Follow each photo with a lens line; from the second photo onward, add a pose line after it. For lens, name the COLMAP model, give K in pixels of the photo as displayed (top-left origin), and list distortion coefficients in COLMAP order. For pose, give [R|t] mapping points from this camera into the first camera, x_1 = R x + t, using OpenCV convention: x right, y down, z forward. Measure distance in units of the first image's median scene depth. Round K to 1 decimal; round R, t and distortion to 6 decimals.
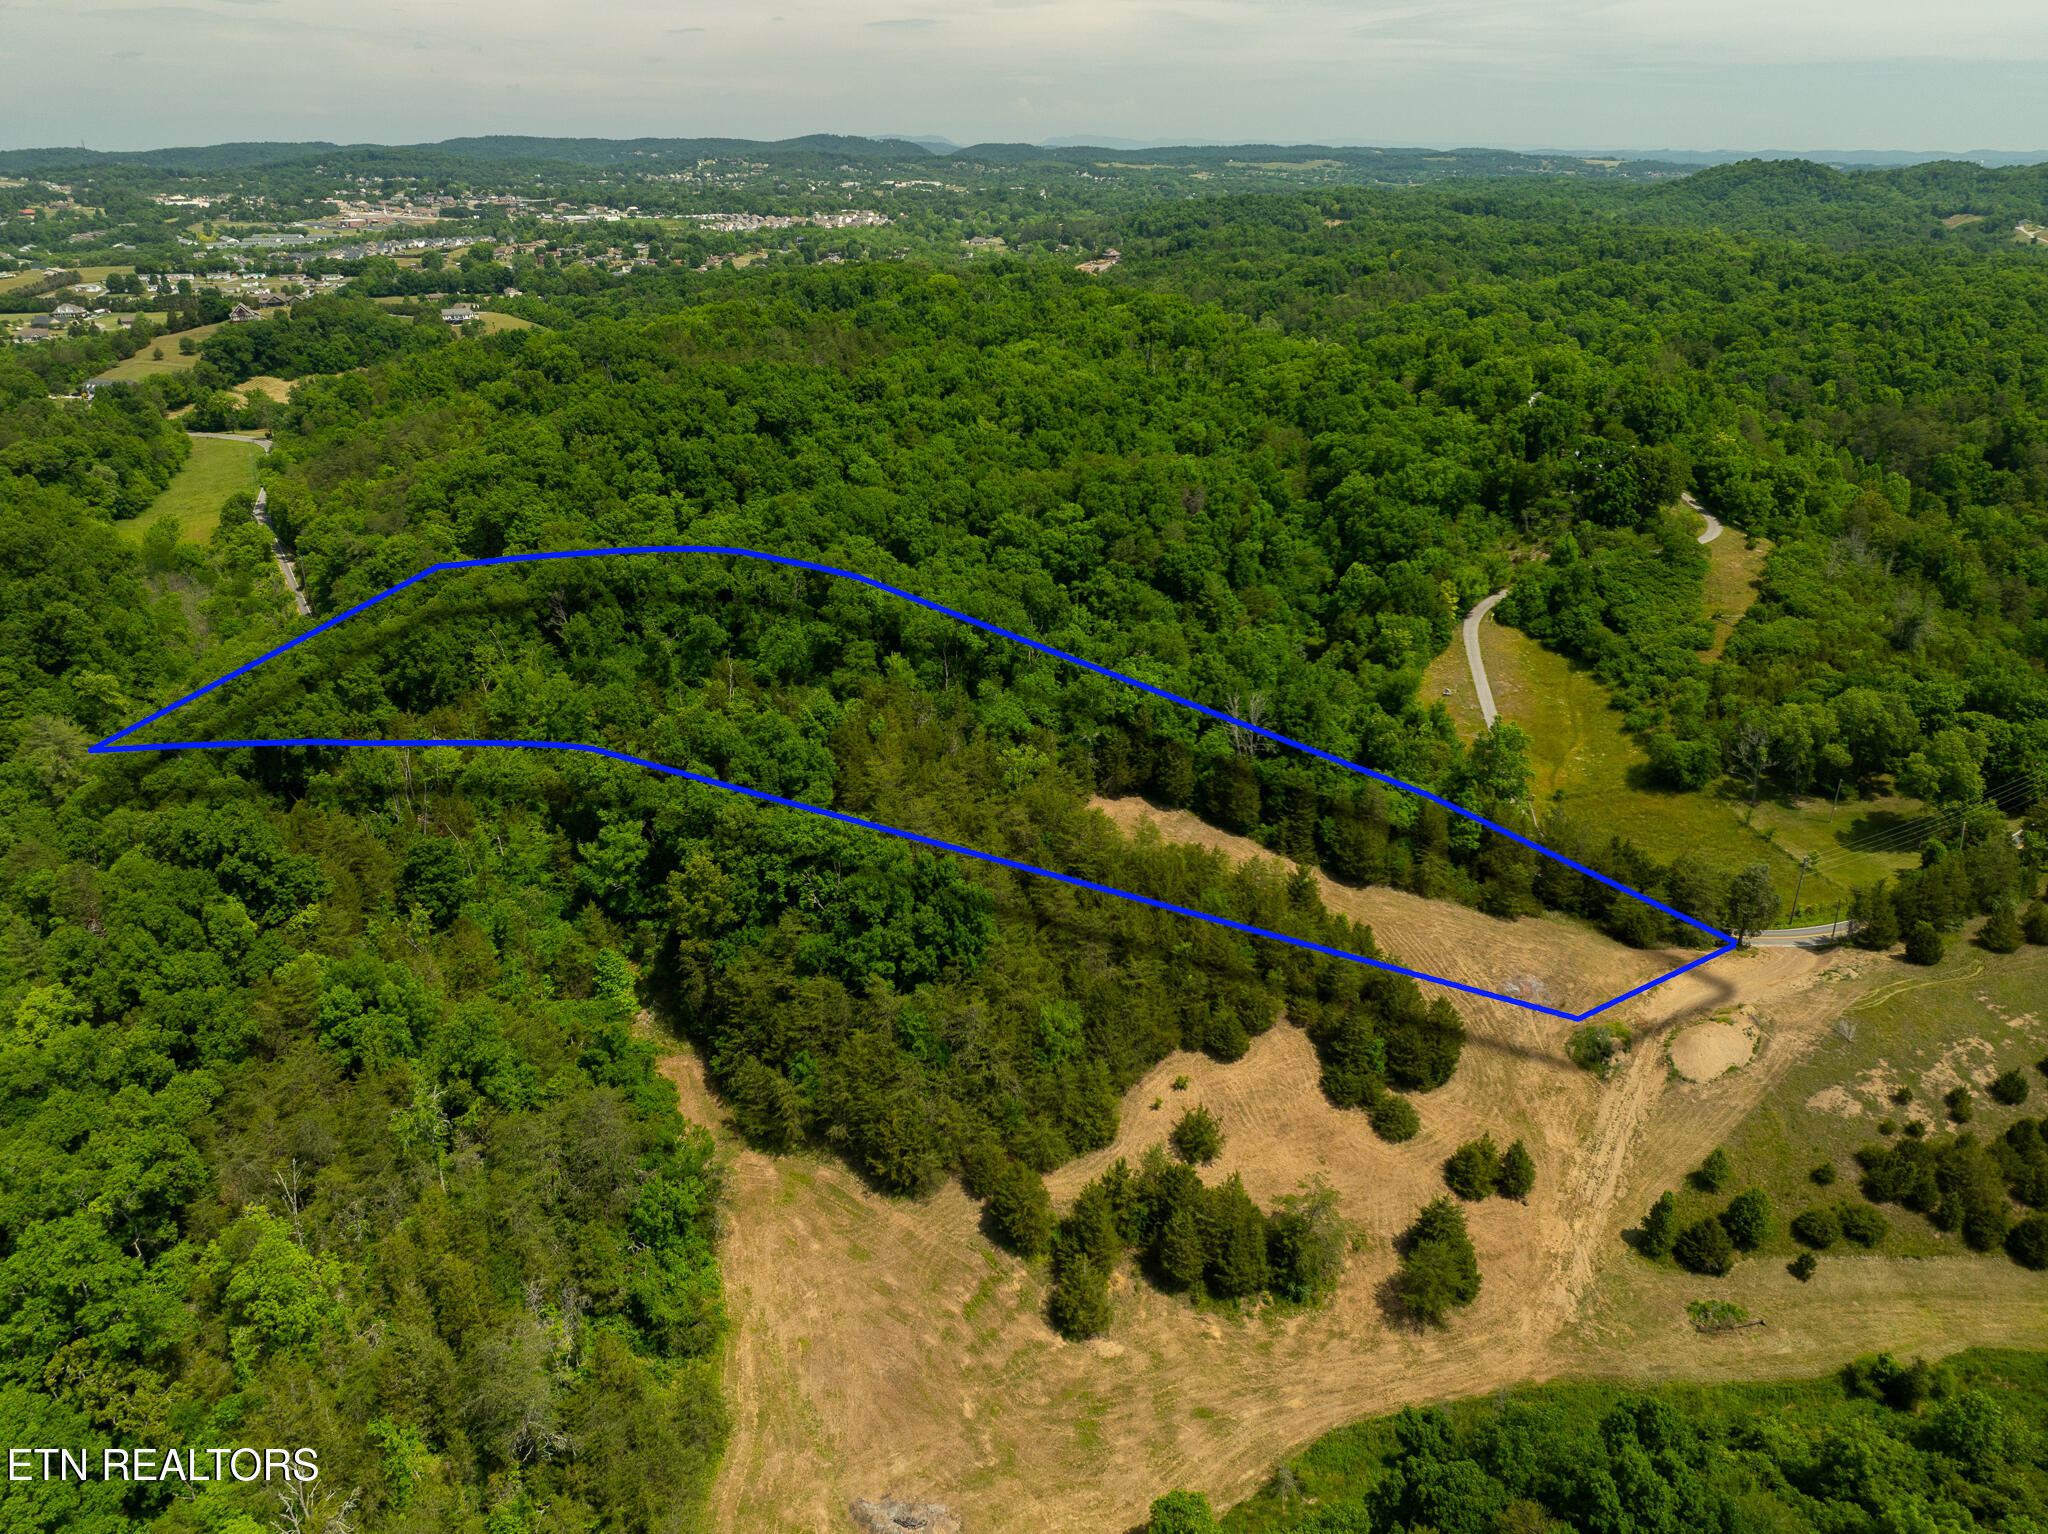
lens RADIAL K [[1447.8, 0, 1012.6], [0, 1447.8, 755.3], [0, 0, 1]] dist [-0.047605, 0.013229]
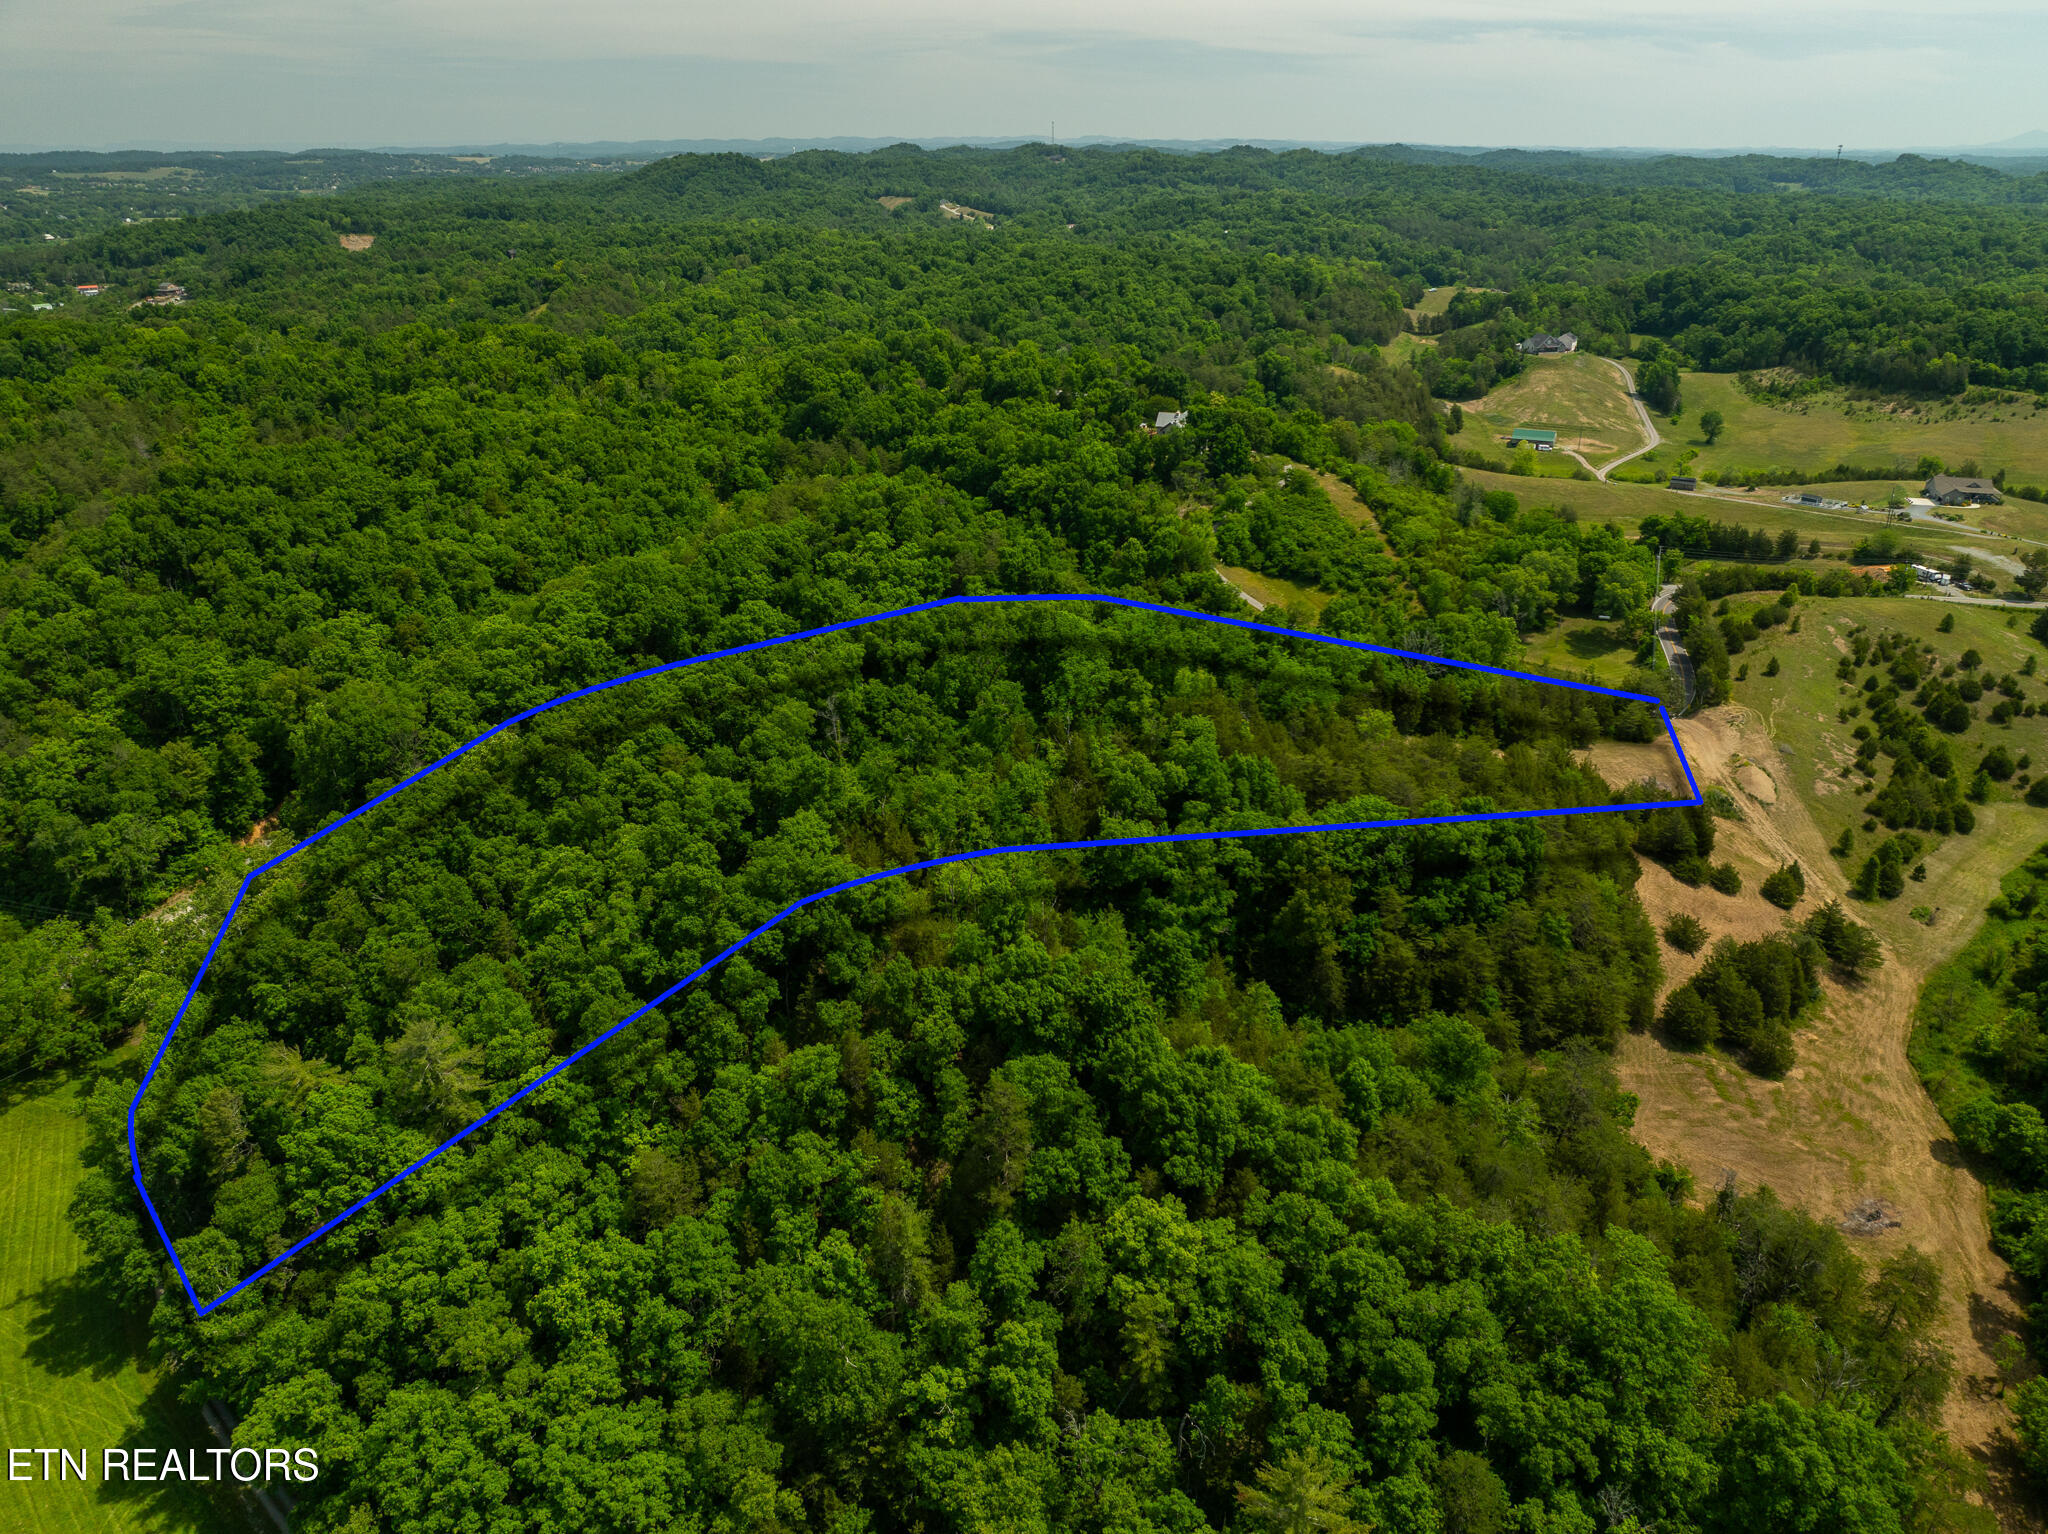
lens RADIAL K [[1447.8, 0, 1035.7], [0, 1447.8, 757.3], [0, 0, 1]] dist [-0.047605, 0.013229]
pose [[0.746655, -0.265039, 0.610131, -0.732415], [0.262883, 0.960104, 0.095360, -0.121747], [-0.611063, 0.089192, 0.786541, 0.197160]]
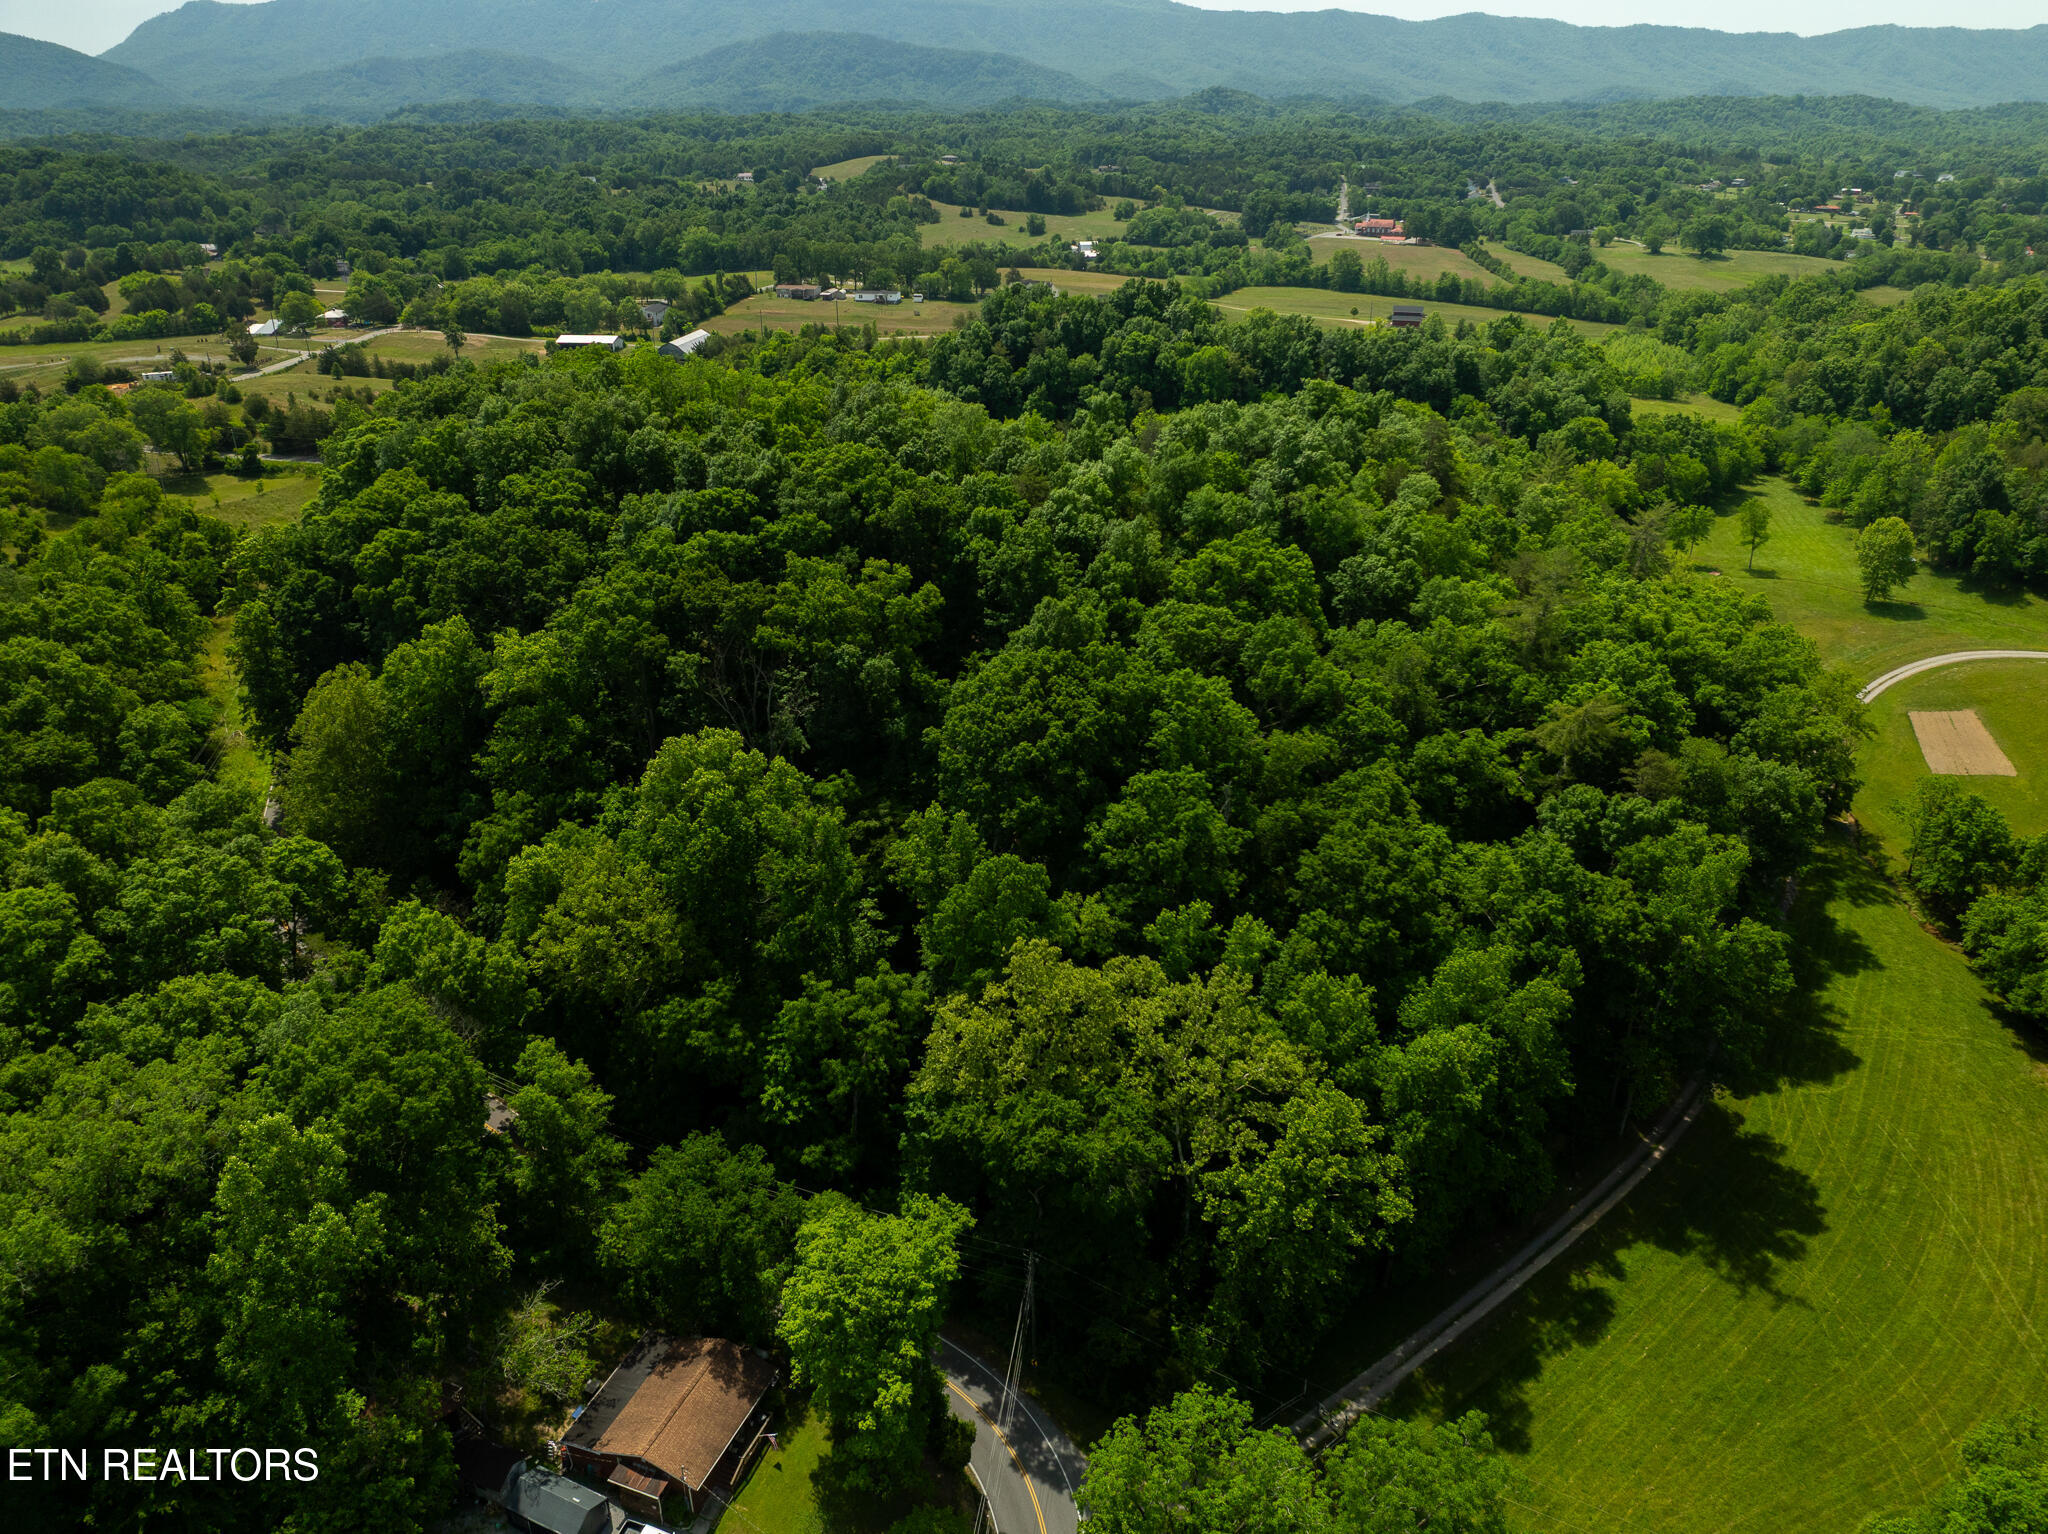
lens RADIAL K [[1447.8, 0, 1035.3], [0, 1447.8, 763.6], [0, 0, 1]] dist [-0.047605, 0.013229]
pose [[-0.789328, -0.254754, 0.558626, -0.778274], [0.240312, 0.709074, 0.662921, -0.441228], [-0.564988, 0.657506, -0.498471, 1.397589]]
